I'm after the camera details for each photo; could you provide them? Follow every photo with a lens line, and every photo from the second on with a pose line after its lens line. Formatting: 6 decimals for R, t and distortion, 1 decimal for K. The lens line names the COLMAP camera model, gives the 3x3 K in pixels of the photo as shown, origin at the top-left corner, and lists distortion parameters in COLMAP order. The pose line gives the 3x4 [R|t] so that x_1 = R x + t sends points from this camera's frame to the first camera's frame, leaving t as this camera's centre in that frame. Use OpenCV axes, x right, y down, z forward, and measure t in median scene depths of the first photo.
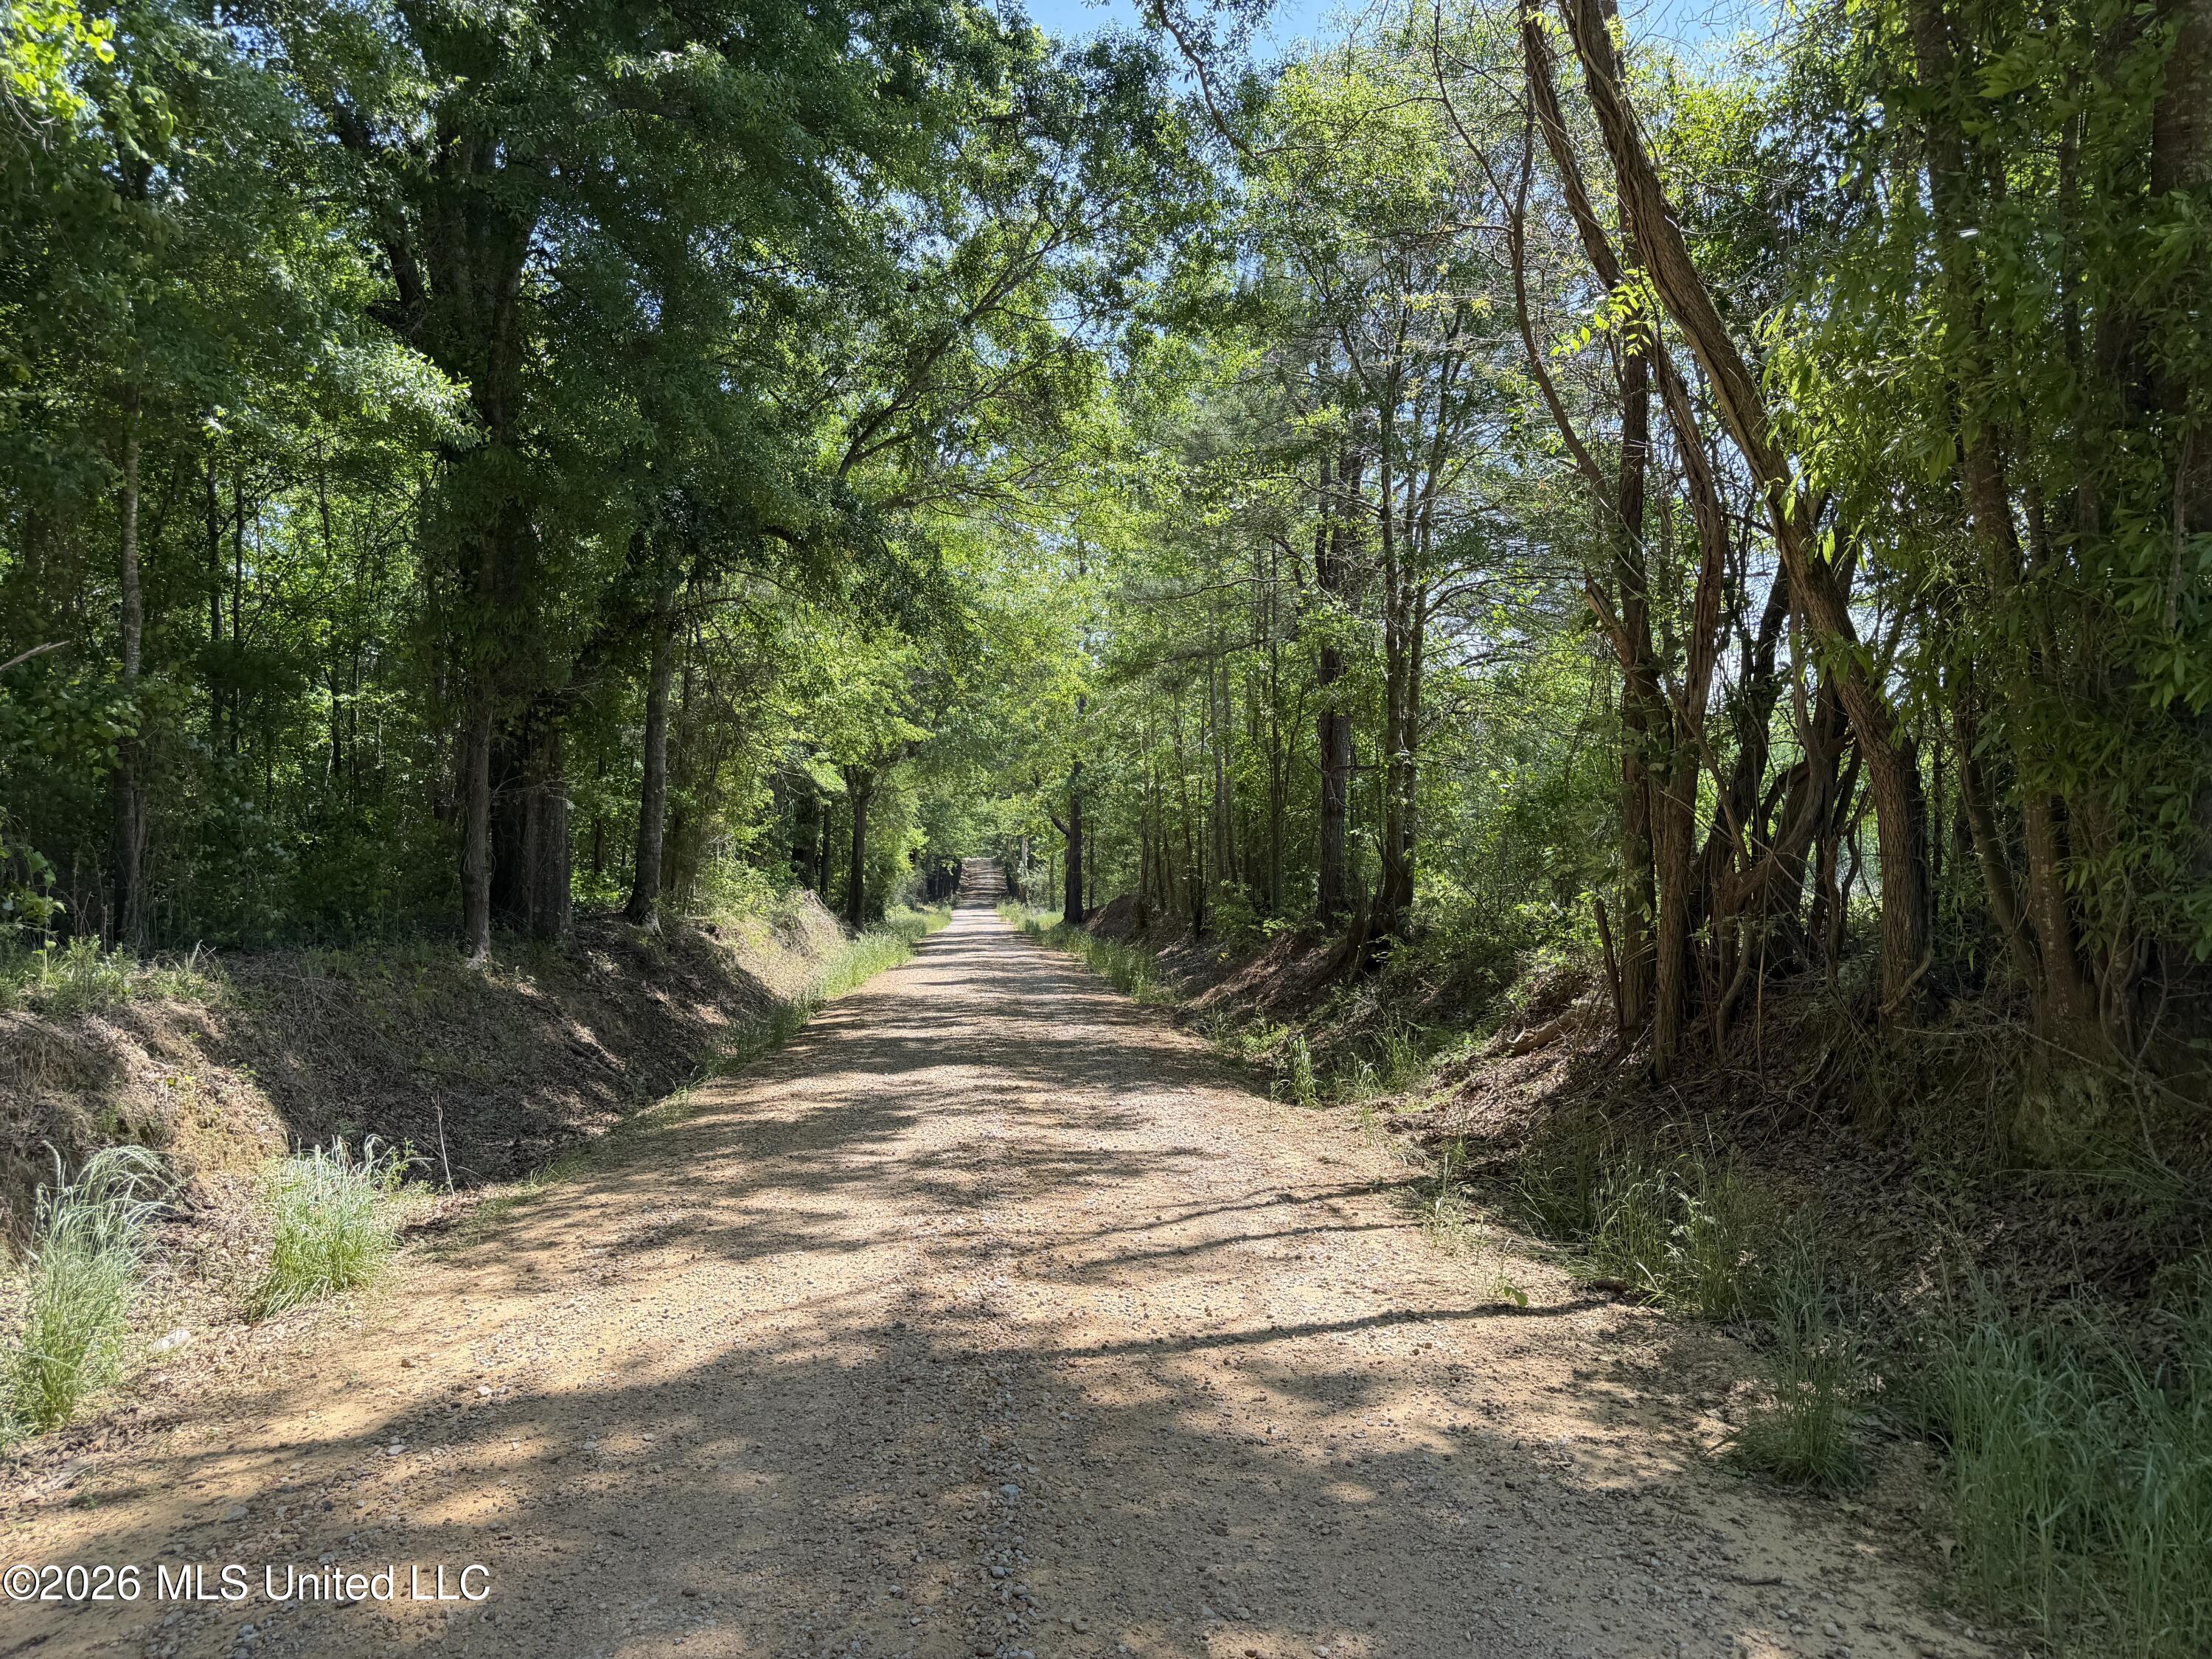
lens RADIAL K [[1573.0, 0, 1106.0], [0, 1573.0, 829.5], [0, 0, 1]] dist [0.058419, -0.058666]
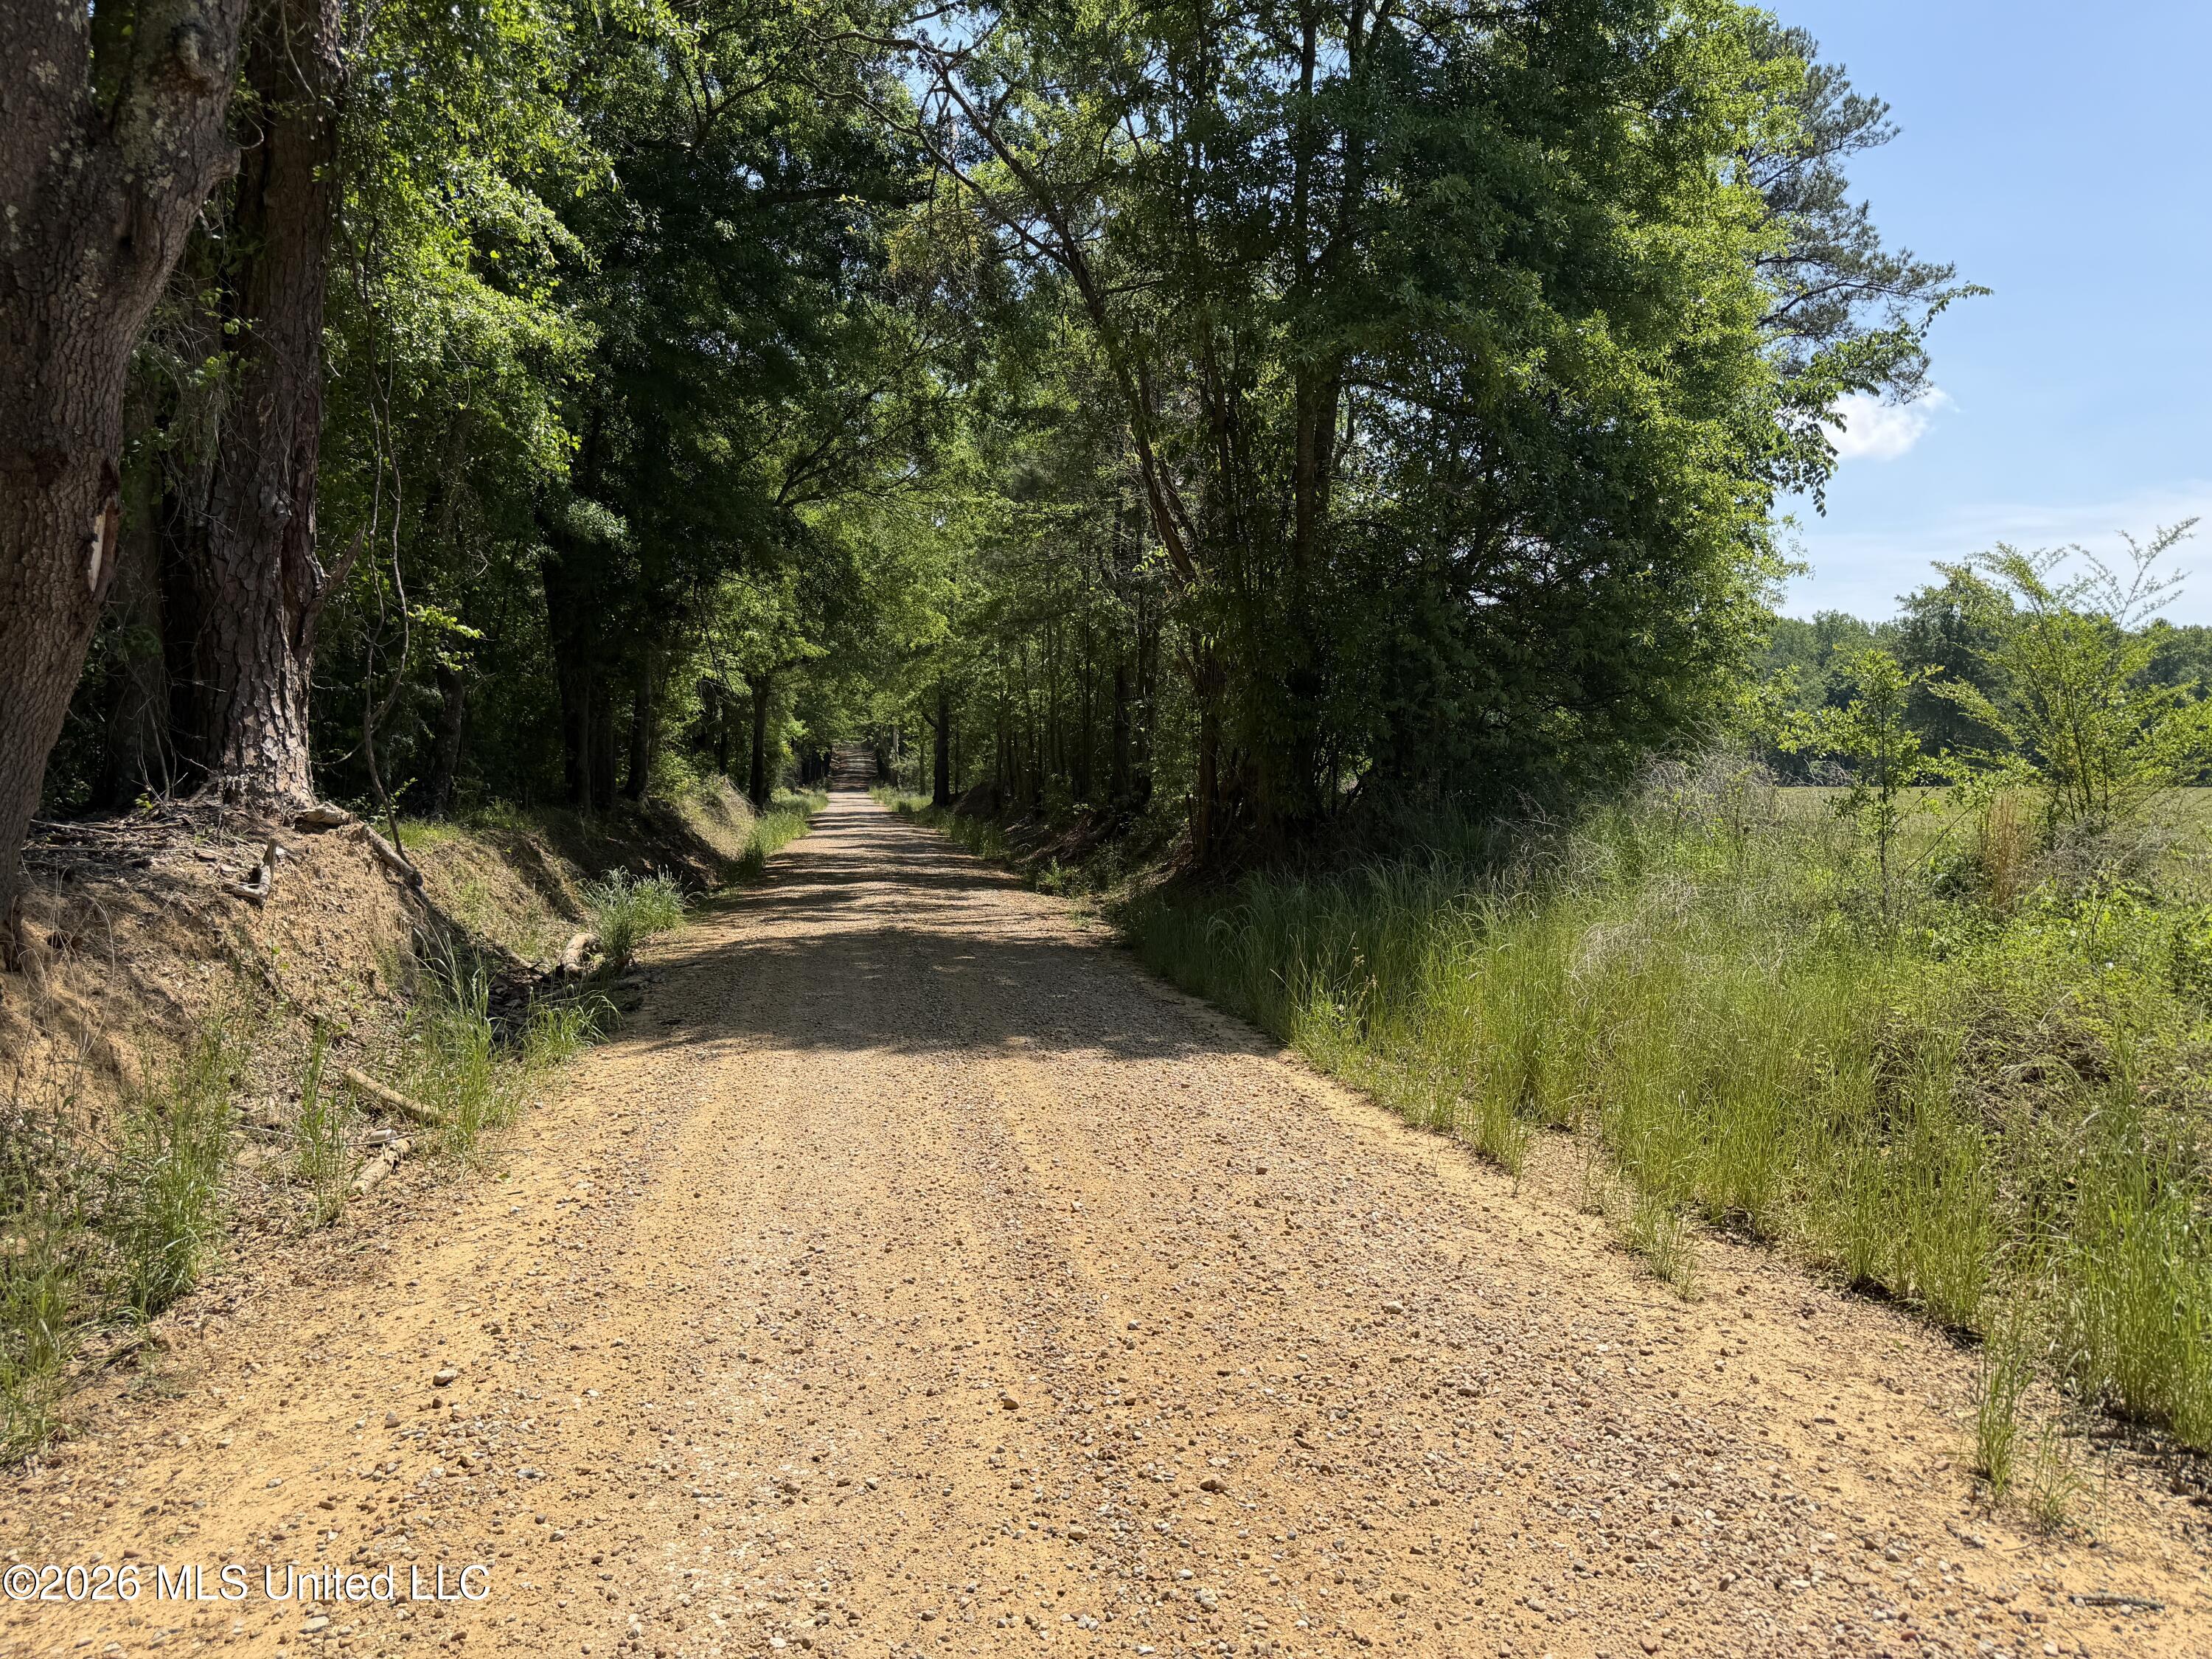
lens RADIAL K [[1573.0, 0, 1106.0], [0, 1573.0, 829.5], [0, 0, 1]] dist [0.058419, -0.058666]
pose [[0.996514, 0.007885, 0.083047, 0.006205], [-0.013948, 0.997258, 0.072681, -0.012484], [-0.082246, -0.073586, 0.993892, -0.234790]]
